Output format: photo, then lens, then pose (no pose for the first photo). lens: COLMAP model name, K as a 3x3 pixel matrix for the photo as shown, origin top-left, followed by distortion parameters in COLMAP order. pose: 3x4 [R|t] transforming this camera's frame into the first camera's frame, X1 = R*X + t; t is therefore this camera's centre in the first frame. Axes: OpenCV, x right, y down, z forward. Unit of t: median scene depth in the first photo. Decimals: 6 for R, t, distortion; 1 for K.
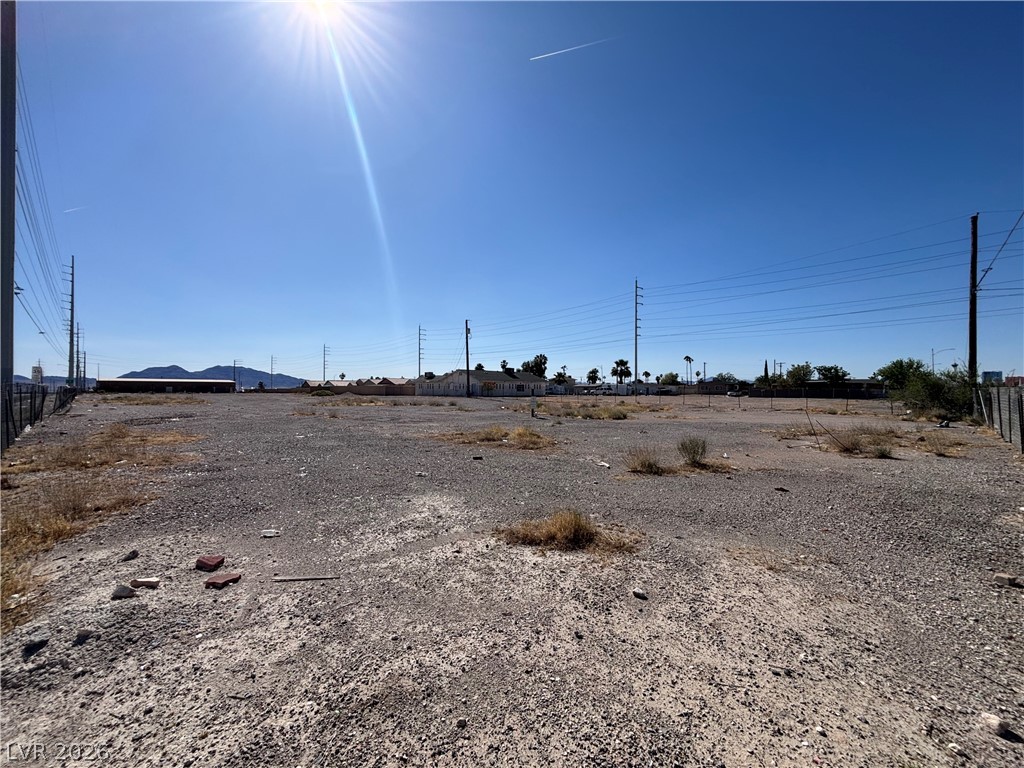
lens RADIAL K [[415.7, 0, 512.0], [0, 415.7, 384.0], [0, 0, 1]] dist [-0.000919, -0.000107]
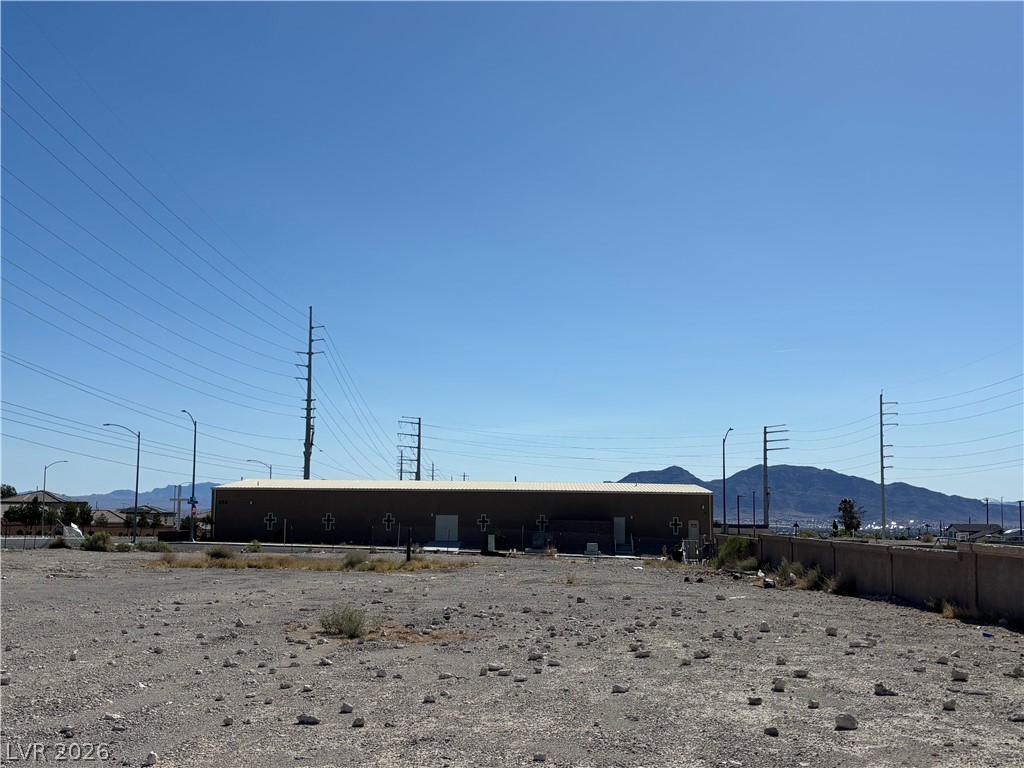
lens RADIAL K [[1168.4, 0, 512.0], [0, 1168.4, 384.0], [0, 0, 1]] dist [-0.067063, -0.008113]
pose [[0.673713, -0.076511, -0.735022, -0.232222], [-0.004628, 0.994170, -0.107728, 0.002547], [0.738979, 0.075979, 0.669430, 0.399972]]
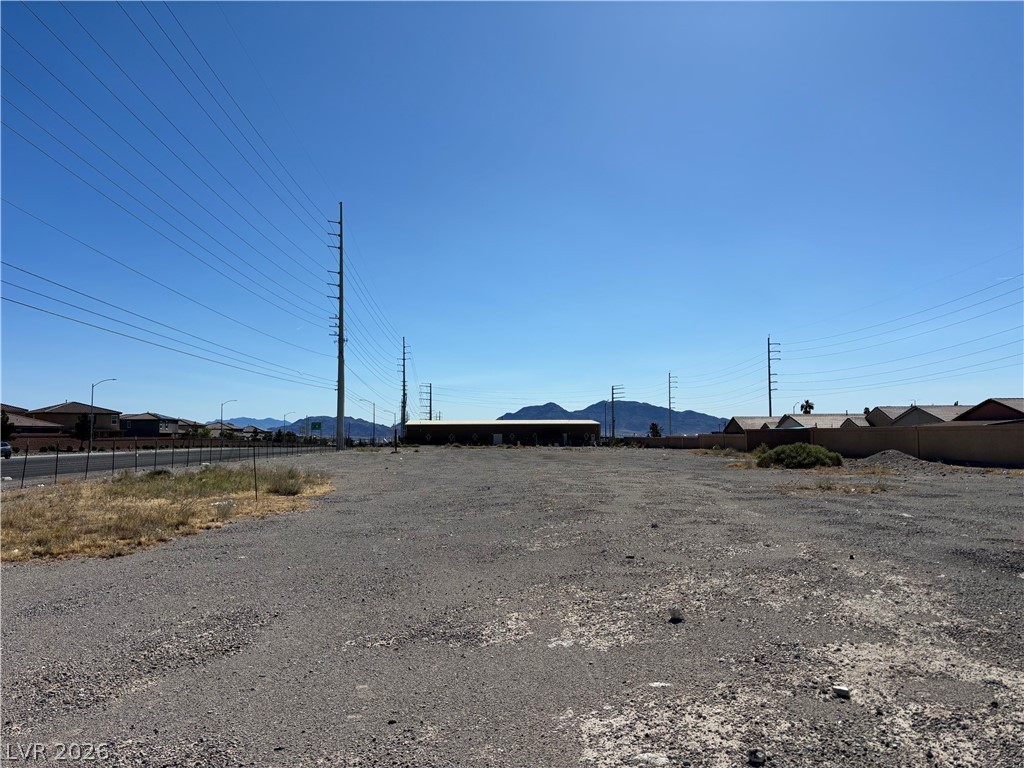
lens RADIAL K [[766.3, 0, 512.0], [0, 766.3, 384.0], [0, 0, 1]] dist [-0.004650, -0.001147]
pose [[0.738528, -0.050908, -0.672298, -0.087033], [0.013663, 0.998071, -0.060568, 0.001511], [0.674084, 0.035546, 0.737799, 0.174655]]
